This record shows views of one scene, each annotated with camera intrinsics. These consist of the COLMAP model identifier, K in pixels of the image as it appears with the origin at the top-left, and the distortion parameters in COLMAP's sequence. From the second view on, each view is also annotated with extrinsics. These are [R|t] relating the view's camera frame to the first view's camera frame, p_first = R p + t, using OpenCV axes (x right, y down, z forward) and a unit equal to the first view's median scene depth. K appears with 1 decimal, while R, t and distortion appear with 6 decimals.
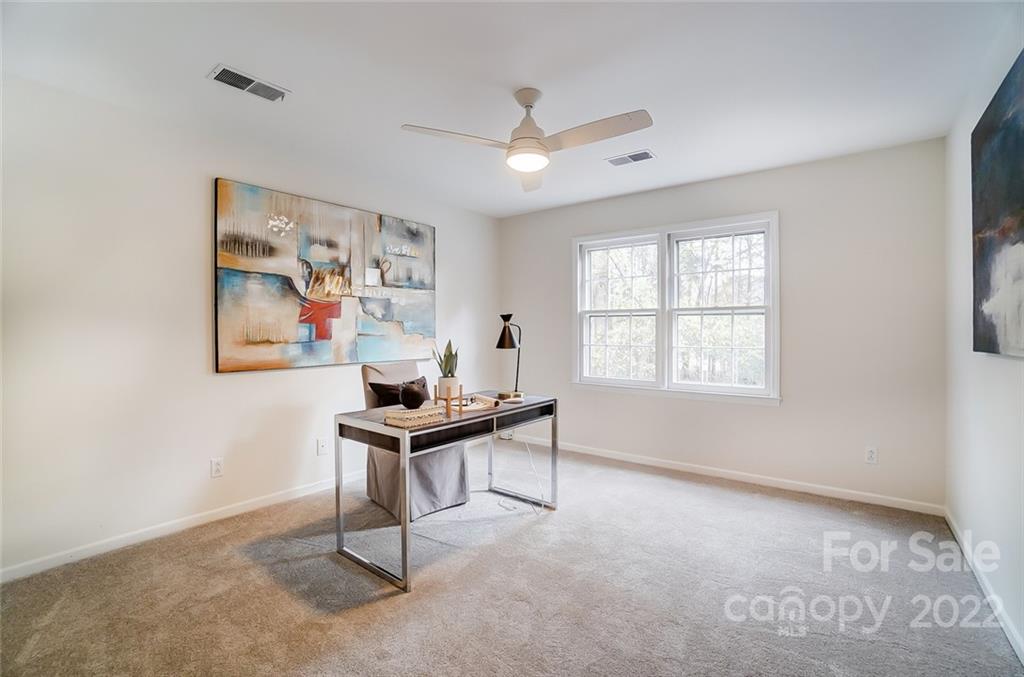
lens RADIAL K [[457.4, 0, 504.3], [0, 457.4, 328.4], [0, 0, 1]] dist [-0.054906, 0.015114]
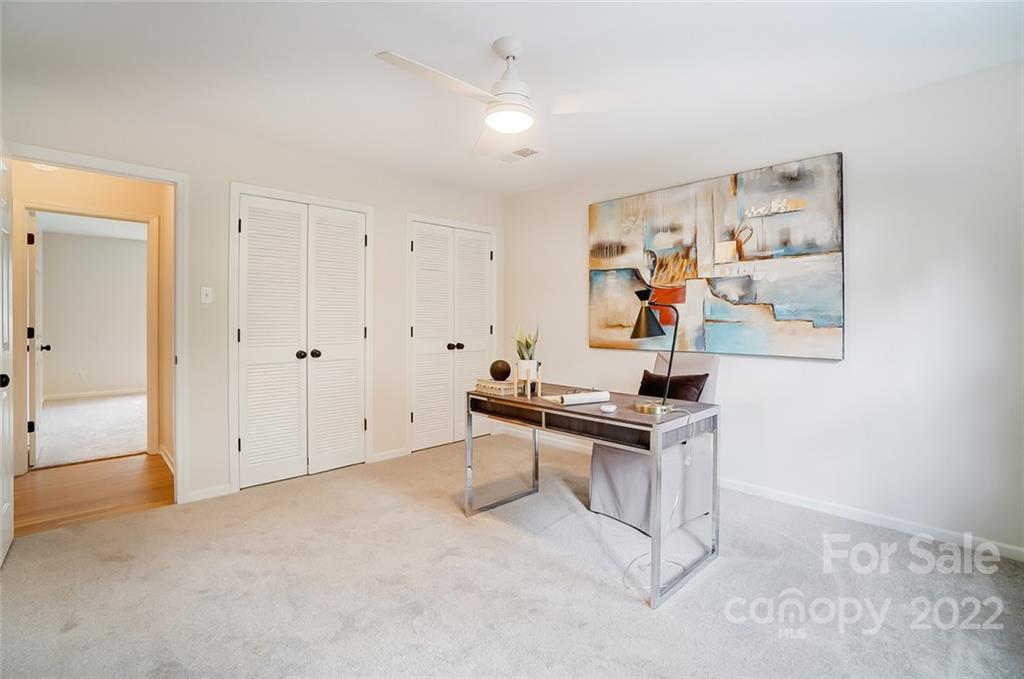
lens RADIAL K [[457.4, 0, 512.5], [0, 457.4, 317.9], [0, 0, 1]] dist [-0.054906, 0.015114]
pose [[-0.124201, -0.006701, -0.992234, 0.622611], [-0.001218, 0.999977, -0.006601, 0.014951], [0.992256, 0.000389, -0.124206, 0.758106]]
